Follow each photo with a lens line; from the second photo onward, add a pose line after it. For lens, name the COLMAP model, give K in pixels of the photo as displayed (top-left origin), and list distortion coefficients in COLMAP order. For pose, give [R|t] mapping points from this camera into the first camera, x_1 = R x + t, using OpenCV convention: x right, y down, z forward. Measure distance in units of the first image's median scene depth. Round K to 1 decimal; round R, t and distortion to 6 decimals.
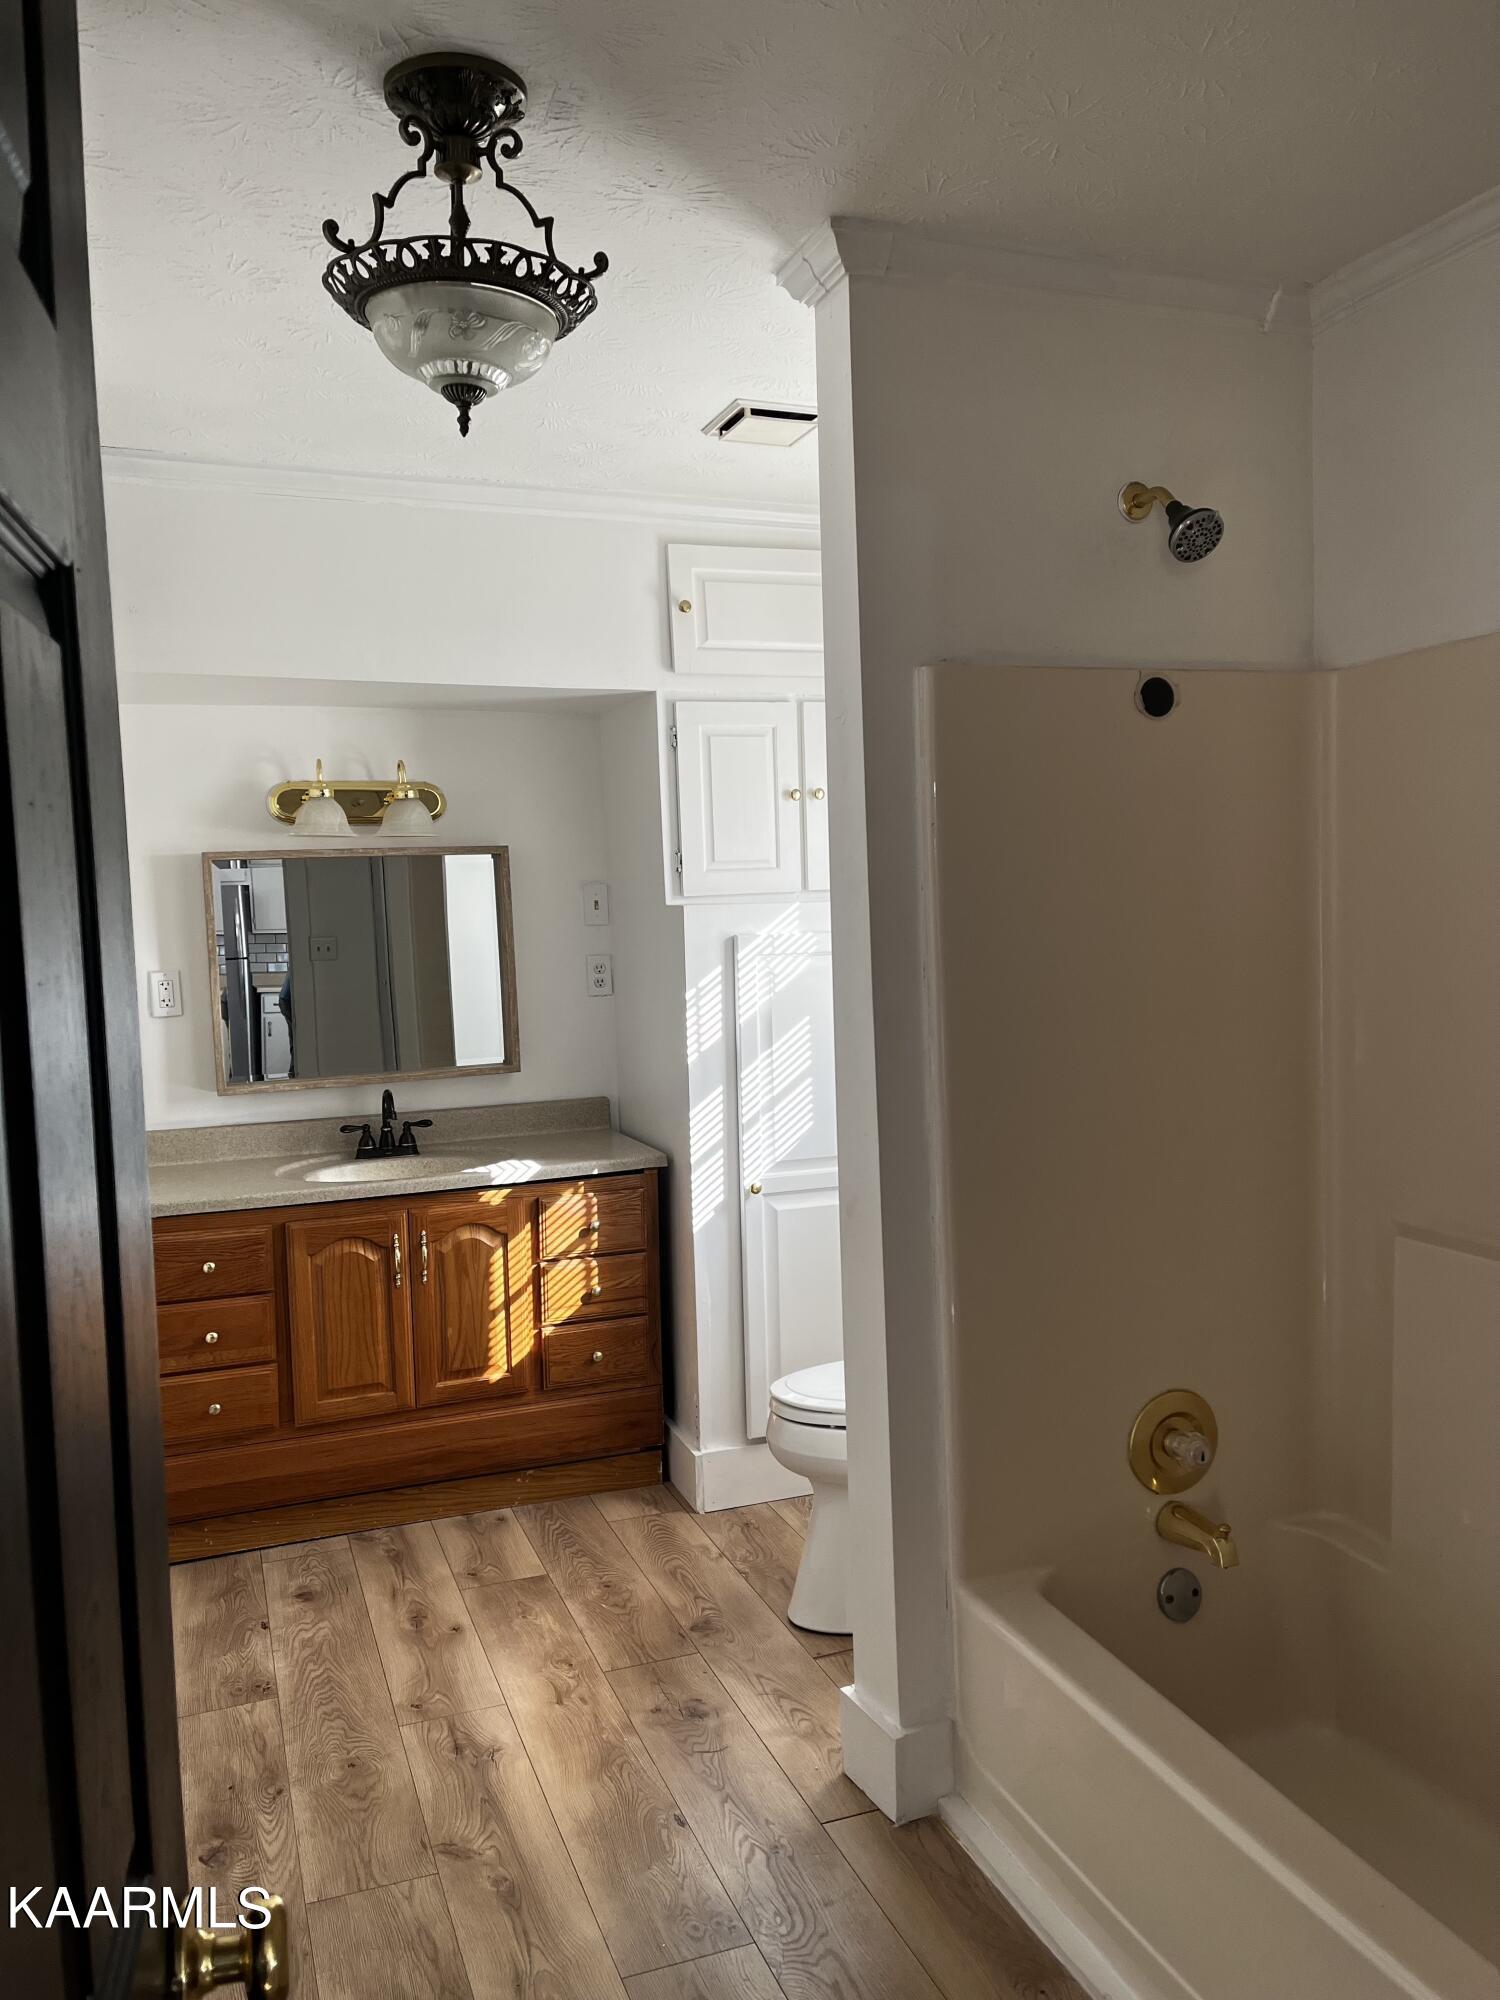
lens RADIAL K [[1508.5, 0, 722.4], [0, 1508.5, 1001.7], [0, 0, 1]] dist [0.013227, -0.008238]
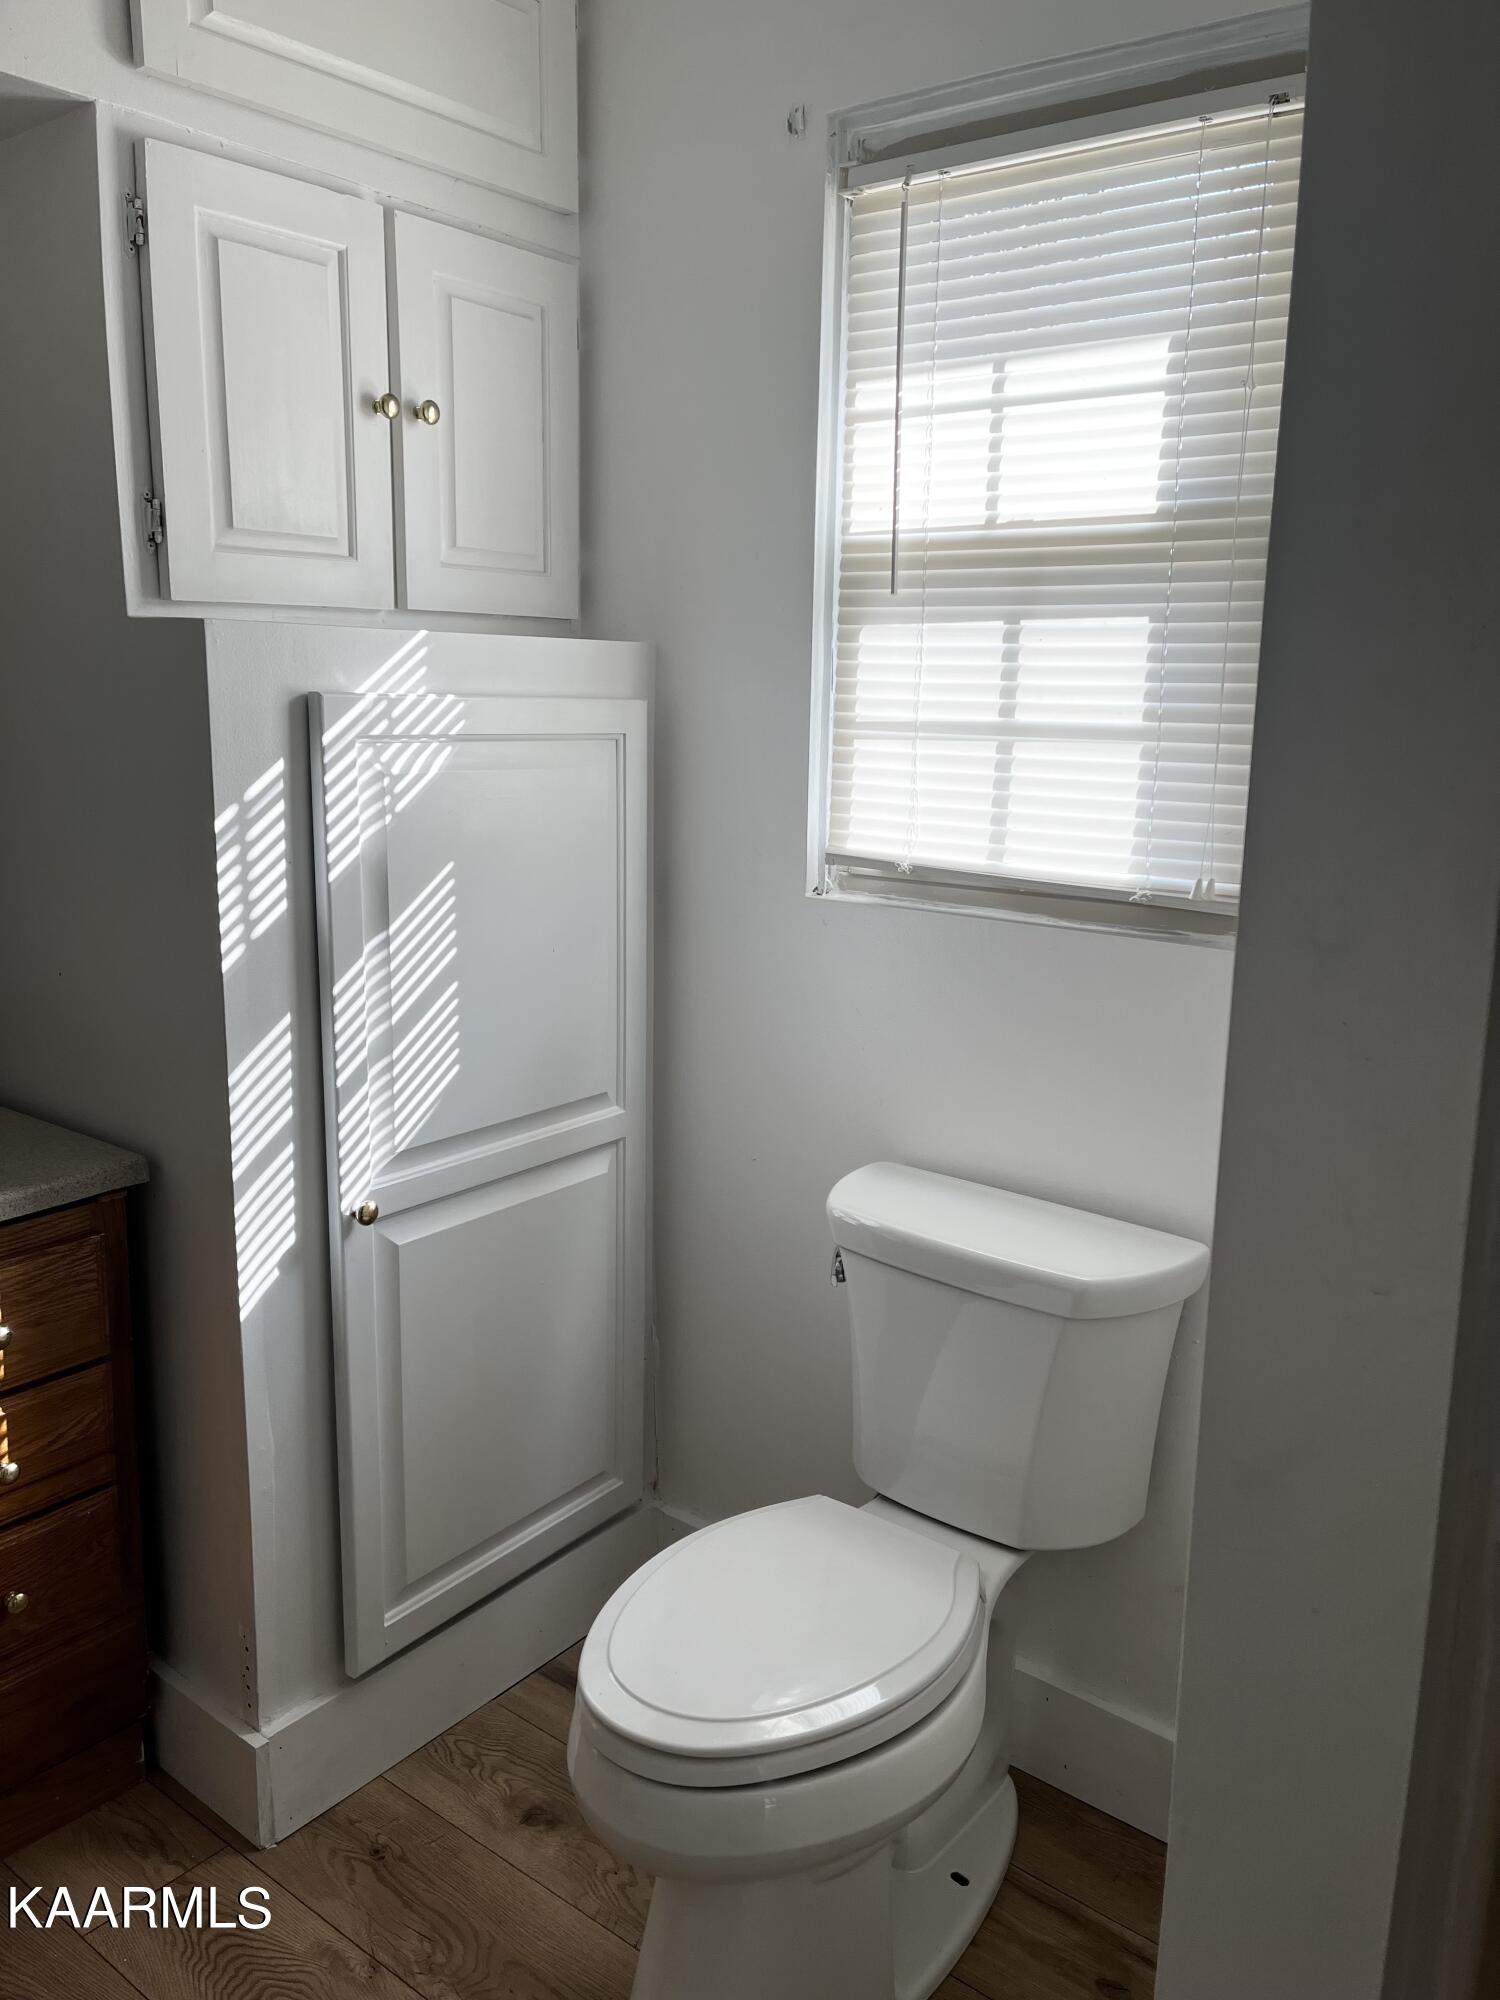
lens RADIAL K [[1508.5, 0, 722.4], [0, 1508.5, 1001.7], [0, 0, 1]] dist [0.013227, -0.008238]
pose [[0.840537, -0.065199, 0.537817, -0.141502], [-0.011229, 0.990422, 0.137618, -0.015164], [-0.541638, -0.121712, 0.831754, 0.527633]]
